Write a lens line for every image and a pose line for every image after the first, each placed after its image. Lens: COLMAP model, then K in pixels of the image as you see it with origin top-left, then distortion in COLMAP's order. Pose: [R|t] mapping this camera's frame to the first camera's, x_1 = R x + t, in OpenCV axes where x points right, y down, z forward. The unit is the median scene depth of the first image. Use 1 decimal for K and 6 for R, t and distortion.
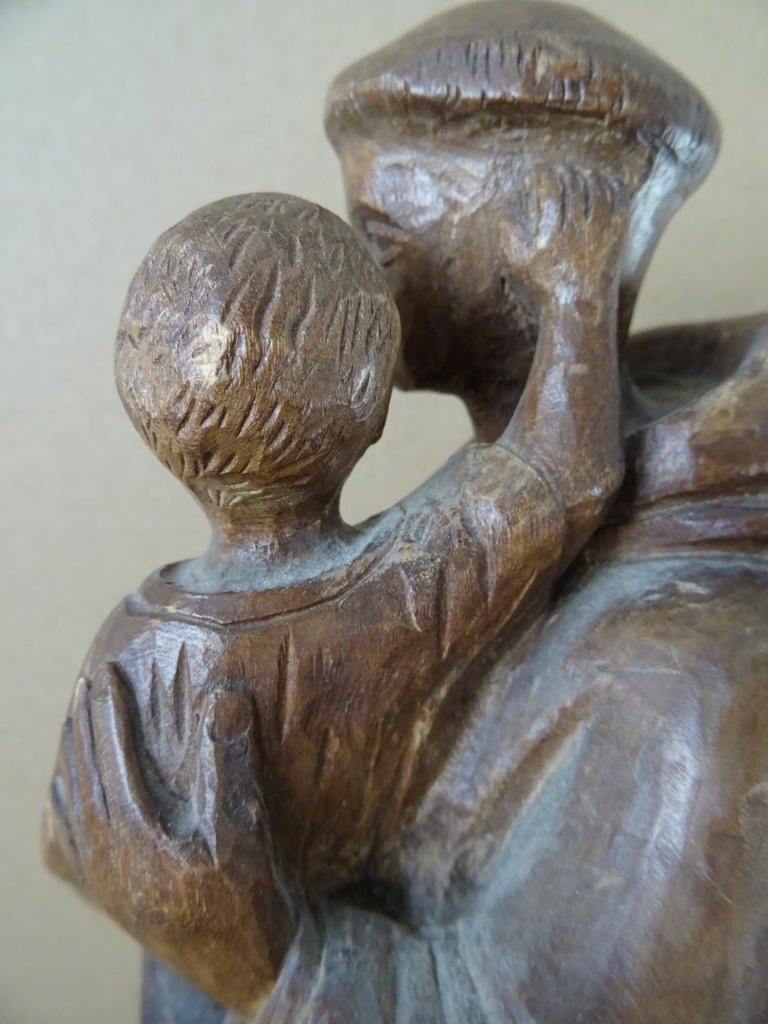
lens RADIAL K [[725.4, 0, 384.0], [0, 725.4, 512.0], [0, 0, 1]] dist [-0.010543, -0.009858]
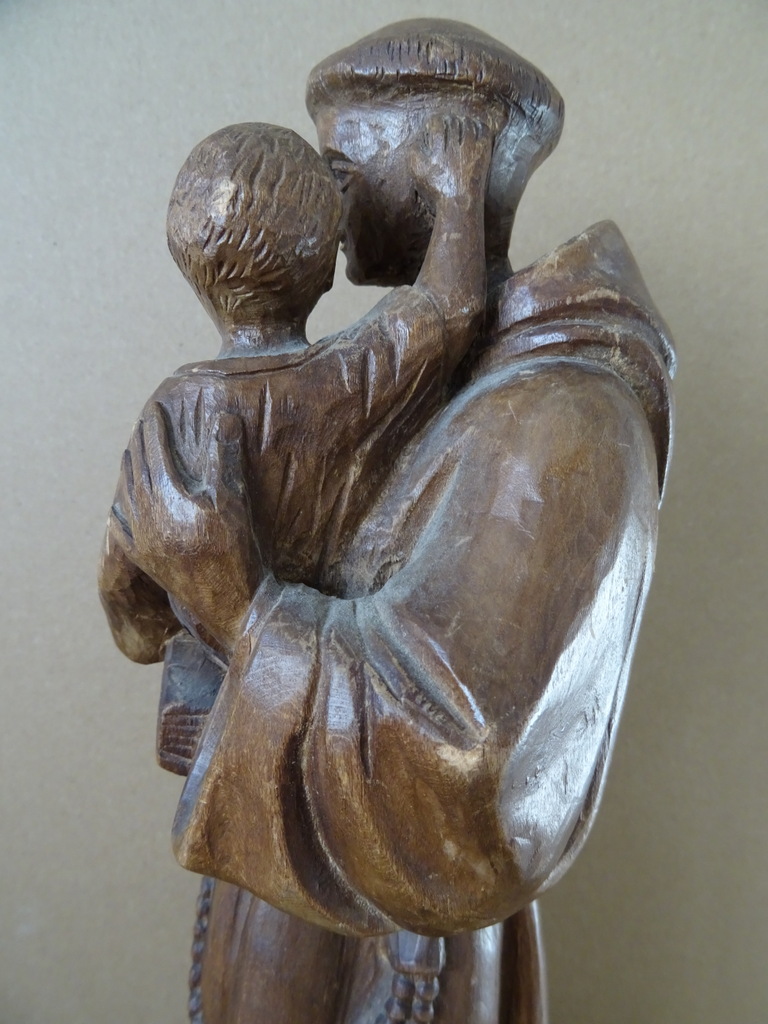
lens RADIAL K [[721.2, 0, 380.0], [0, 721.2, 507.3], [0, 0, 1]] dist [-0.007278, -0.008062]
pose [[0.999396, 0.016215, -0.030729, 0.166026], [-0.018635, 0.996604, -0.080210, 0.537637], [0.029324, 0.080734, 0.996304, -0.541319]]
